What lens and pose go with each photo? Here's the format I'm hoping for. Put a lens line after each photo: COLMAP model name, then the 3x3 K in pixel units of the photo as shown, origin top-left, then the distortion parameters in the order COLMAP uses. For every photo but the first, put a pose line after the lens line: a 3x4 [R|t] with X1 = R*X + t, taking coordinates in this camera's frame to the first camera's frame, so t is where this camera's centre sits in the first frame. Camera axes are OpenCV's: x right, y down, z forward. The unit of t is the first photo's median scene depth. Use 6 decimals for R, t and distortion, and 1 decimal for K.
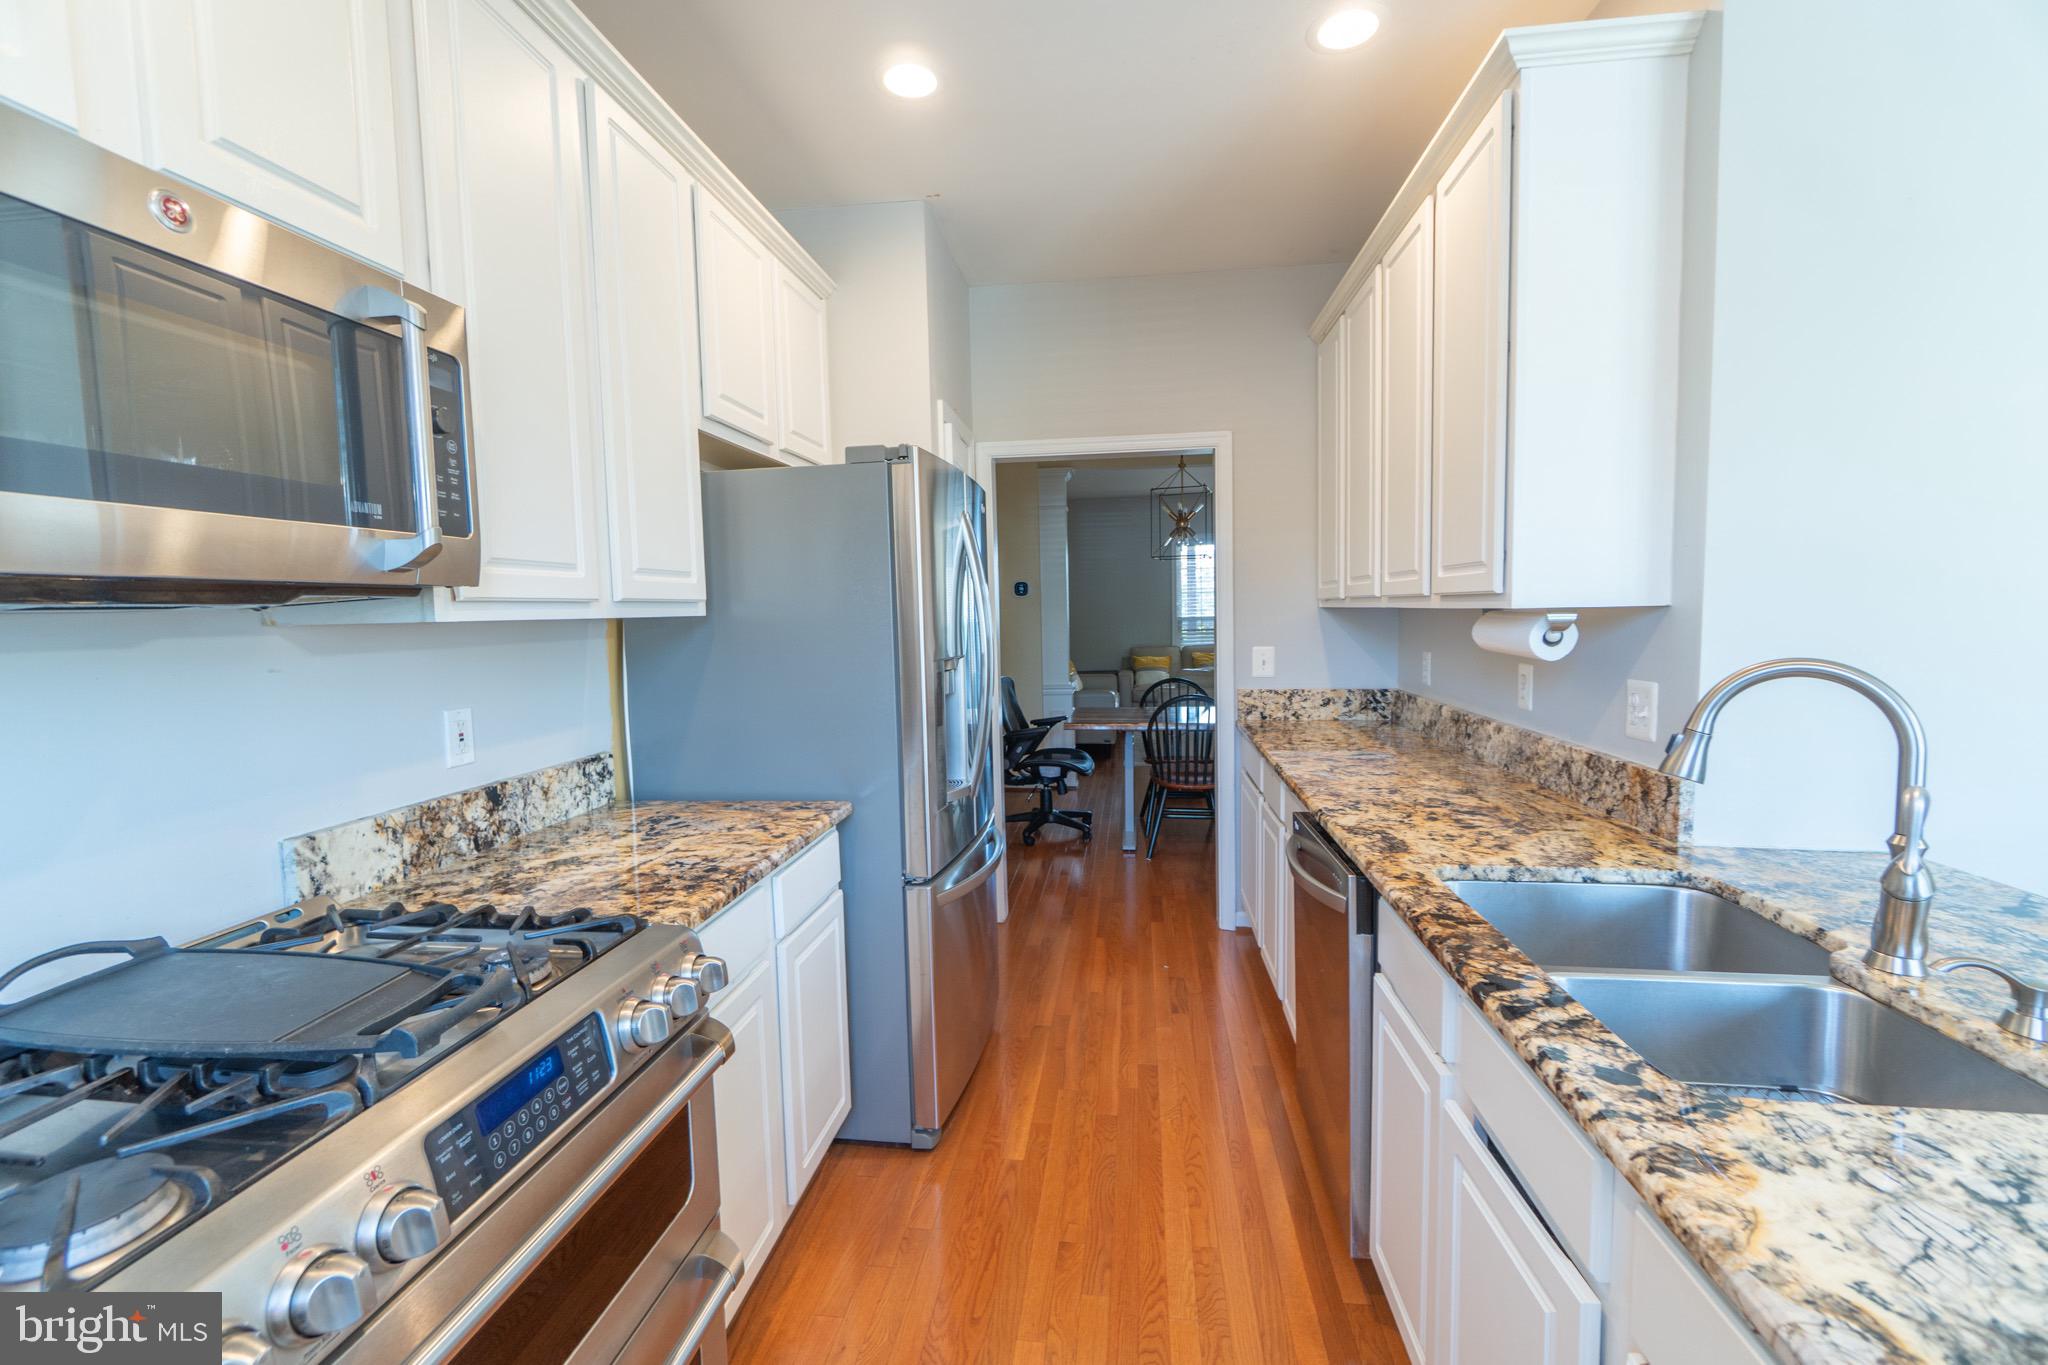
lens RADIAL K [[875.4, 0, 1018.7], [0, 875.4, 675.1], [0, 0, 1]] dist [-0.005319, 0.000342]
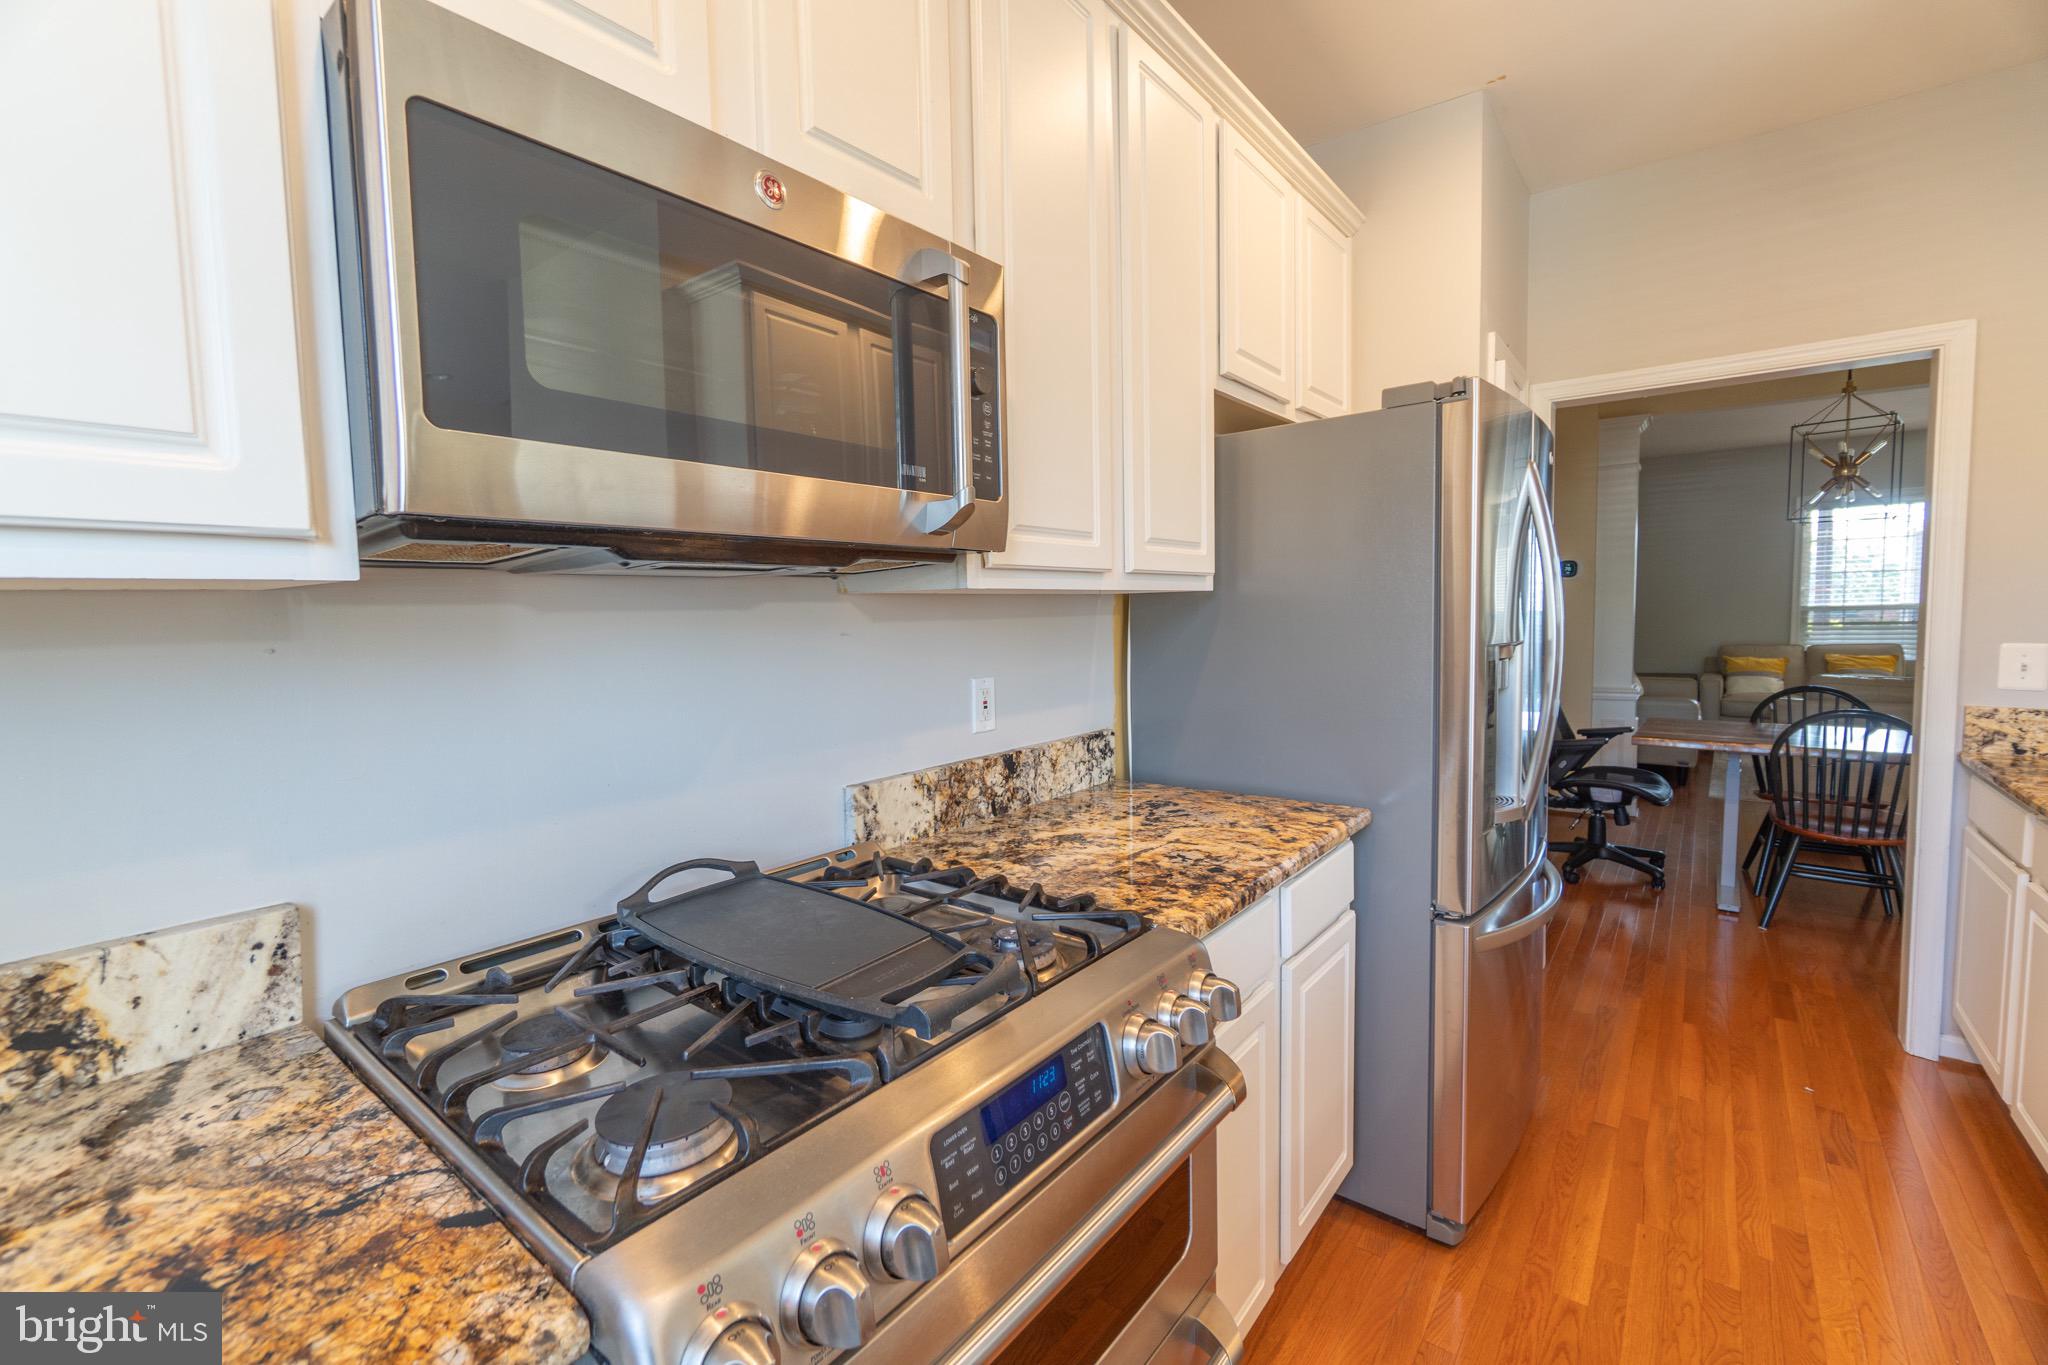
lens RADIAL K [[875.4, 0, 1018.7], [0, 875.4, 675.1], [0, 0, 1]] dist [-0.005319, 0.000342]
pose [[0.860162, 0.043437, -0.508168, -0.070407], [-0.037938, 0.999056, 0.021179, 0.011505], [0.508608, 0.001061, 0.860998, 0.114325]]
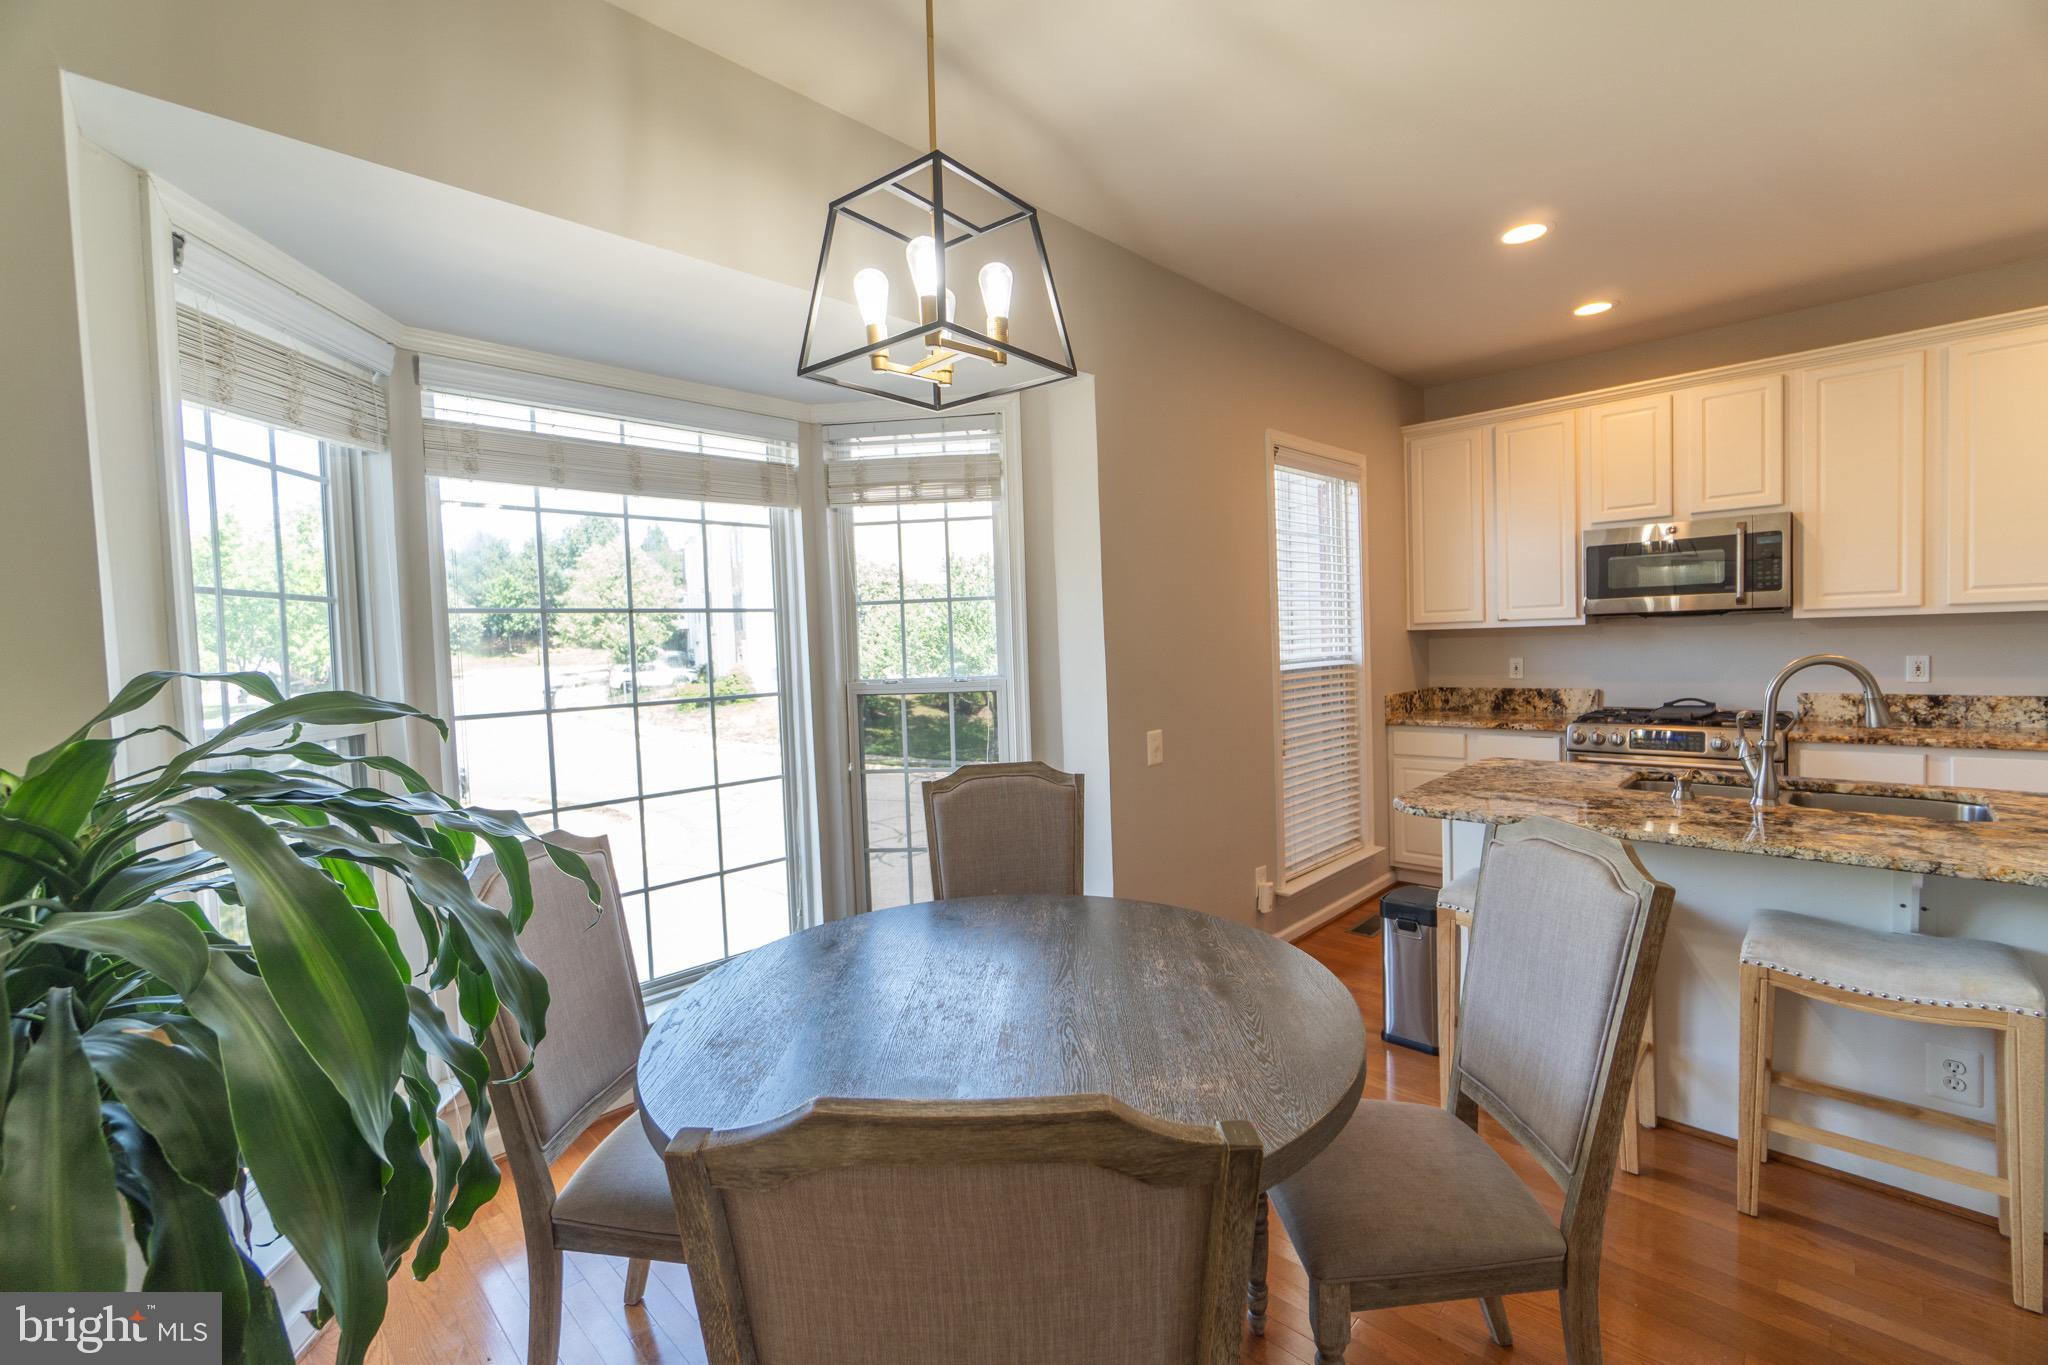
lens RADIAL K [[848.3, 0, 1025.0], [0, 848.3, 677.3], [0, 0, 1]] dist [-0.008216, 0.000029]
pose [[-0.611104, 0.072058, -0.788264, 2.206820], [-0.014189, 0.994691, 0.101928, -0.082385], [0.791423, 0.073473, -0.606837, 0.507237]]
